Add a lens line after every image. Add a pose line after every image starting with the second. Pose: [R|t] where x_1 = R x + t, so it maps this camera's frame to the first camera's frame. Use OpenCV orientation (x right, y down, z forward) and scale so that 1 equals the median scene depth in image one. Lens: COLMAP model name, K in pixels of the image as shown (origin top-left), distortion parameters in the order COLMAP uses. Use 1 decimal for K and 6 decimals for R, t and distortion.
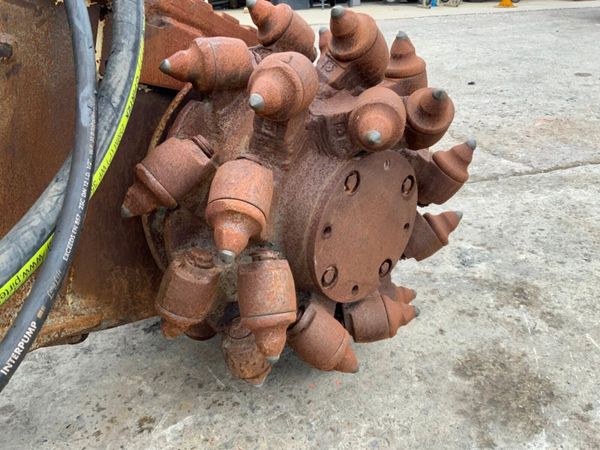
lens RADIAL K [[497.9, 0, 299.6], [0, 497.9, 226.5], [0, 0, 1]] dist [0.047909, -0.094026]
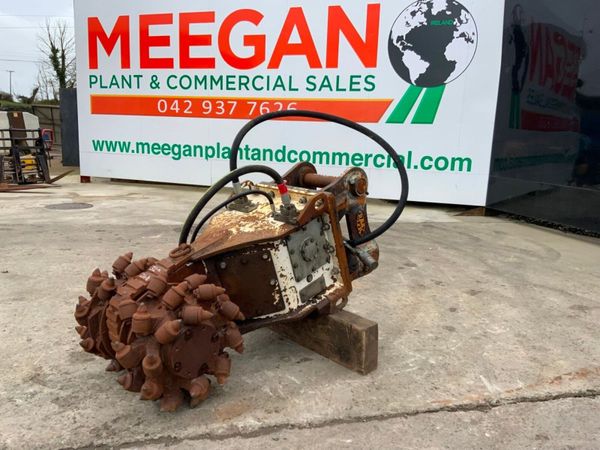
lens RADIAL K [[497.9, 0, 300.9], [0, 497.9, 219.8], [0, 0, 1]] dist [0.047909, -0.094026]
pose [[-0.999728, -0.013172, 0.019265, -1.050394], [0.001221, 0.794859, 0.606793, -2.377084], [-0.023306, 0.606651, -0.794626, 3.084183]]
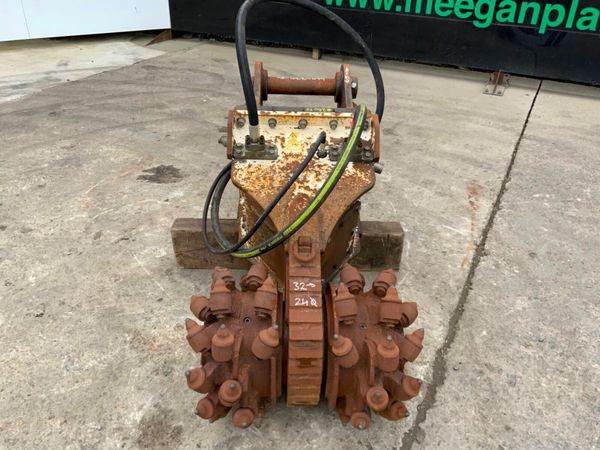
lens RADIAL K [[497.9, 0, 301.0], [0, 497.9, 223.7], [0, 0, 1]] dist [0.047909, -0.094026]
pose [[-0.674951, 0.390112, -0.626302, 1.040239], [-0.352974, 0.574676, 0.738347, -2.115029], [0.647959, 0.719416, -0.250179, 1.339170]]
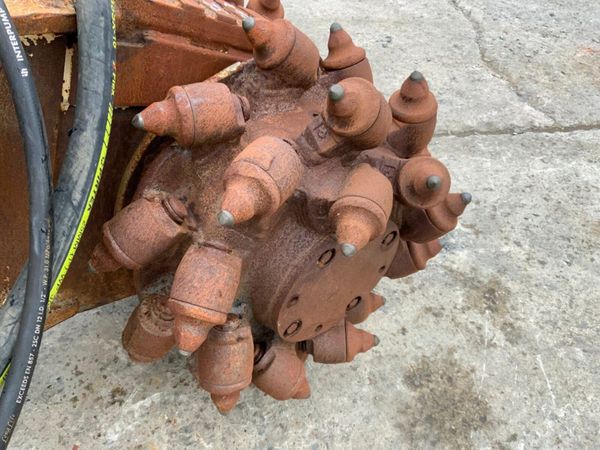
lens RADIAL K [[497.9, 0, 298.0], [0, 497.9, 224.5], [0, 0, 1]] dist [0.047909, -0.094026]
pose [[0.989735, 0.142748, 0.006978, 0.028207], [-0.137418, 0.937101, 0.320869, -0.369528], [0.039265, -0.318534, 0.947098, 0.076004]]
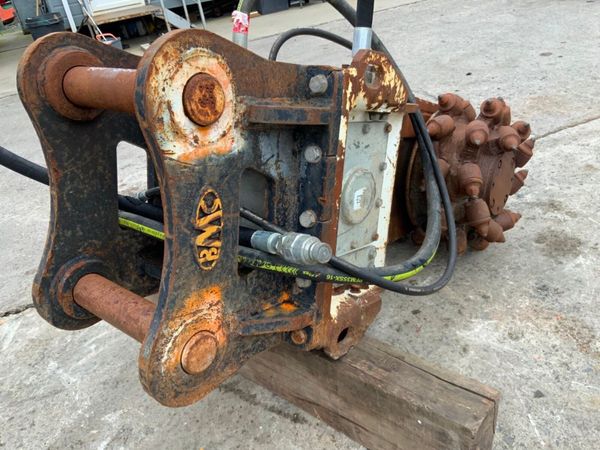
lens RADIAL K [[497.9, 0, 300.8], [0, 497.9, 223.9], [0, 0, 1]] dist [0.047909, -0.094026]
pose [[0.985593, -0.160294, 0.053975, -0.876819], [0.158225, 0.986565, 0.040666, -0.044108], [-0.059768, -0.031540, 0.997714, -1.221945]]
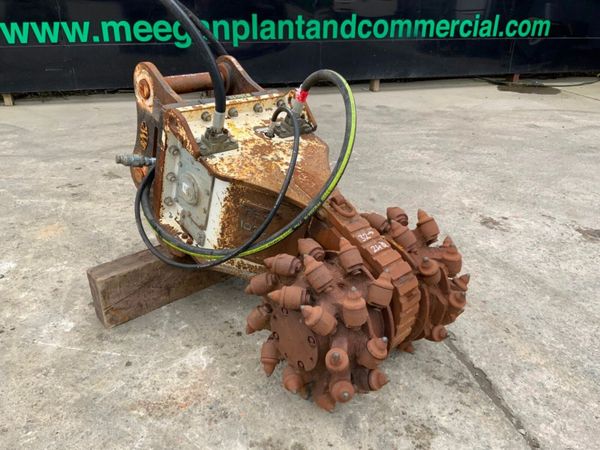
lens RADIAL K [[497.9, 0, 298.2], [0, 497.9, 225.4], [0, 0, 1]] dist [0.047909, -0.094026]
pose [[-0.008702, 0.459539, -0.888115, 1.730932], [-0.480813, 0.776817, 0.406662, -1.198772], [0.876780, 0.430556, 0.214193, 0.268890]]
